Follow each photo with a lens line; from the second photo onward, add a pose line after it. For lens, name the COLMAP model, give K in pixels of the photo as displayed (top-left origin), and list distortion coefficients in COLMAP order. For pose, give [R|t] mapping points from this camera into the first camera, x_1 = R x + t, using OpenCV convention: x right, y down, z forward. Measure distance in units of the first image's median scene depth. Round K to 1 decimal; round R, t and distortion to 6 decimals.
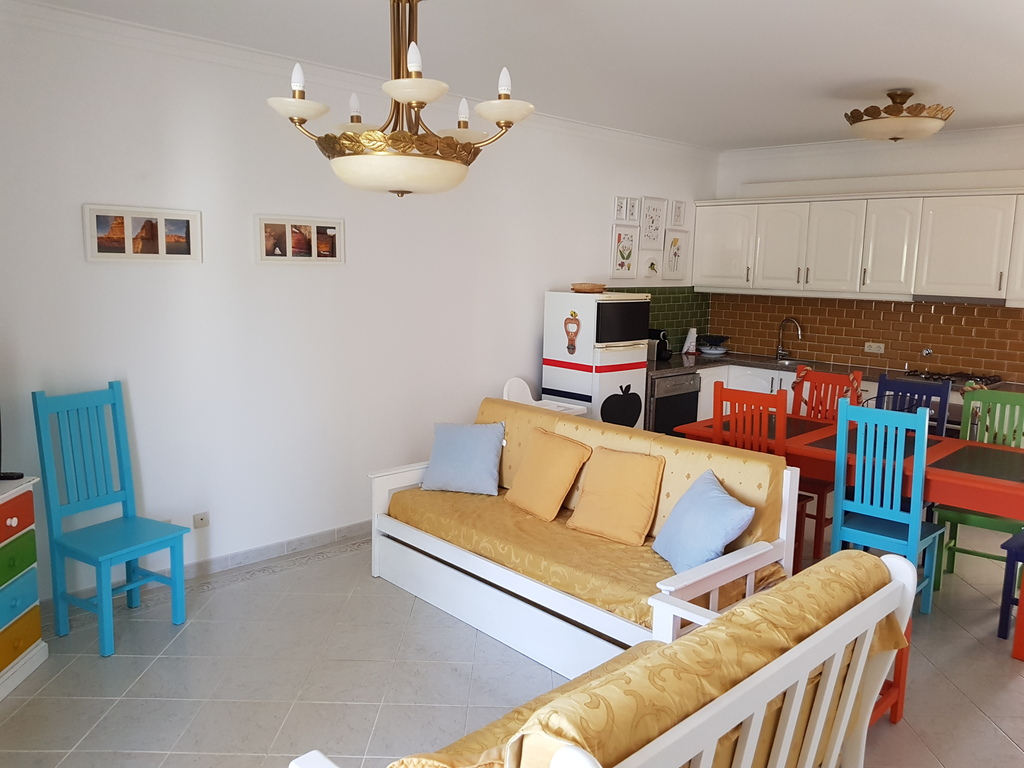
lens RADIAL K [[785.0, 0, 511.6], [0, 785.0, 387.0], [0, 0, 1]] dist [0.072241, -0.060547]
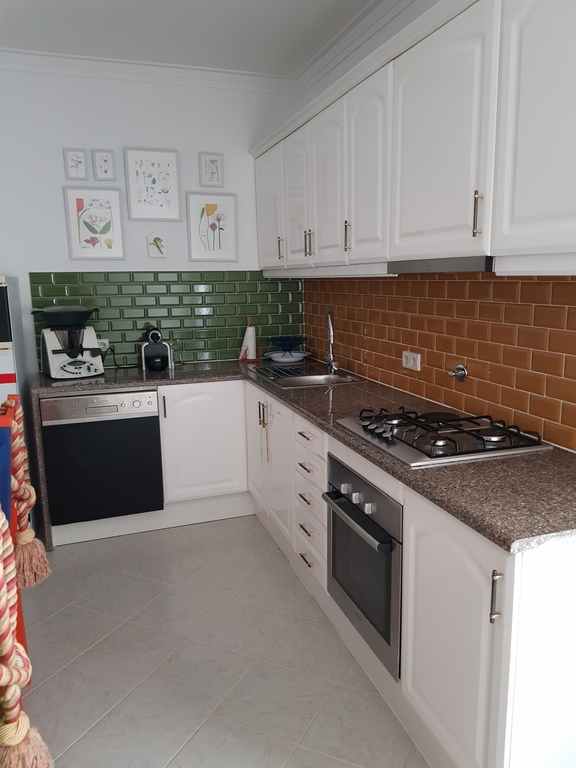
lens RADIAL K [[588.7, 0, 289.0], [0, 588.7, 382.0], [0, 0, 1]] dist [0.072241, -0.060547]
pose [[0.906093, 0.036805, -0.421474, 0.547787], [-0.028632, 0.999259, 0.025707, -0.041488], [0.422108, -0.011225, 0.906476, 0.562494]]
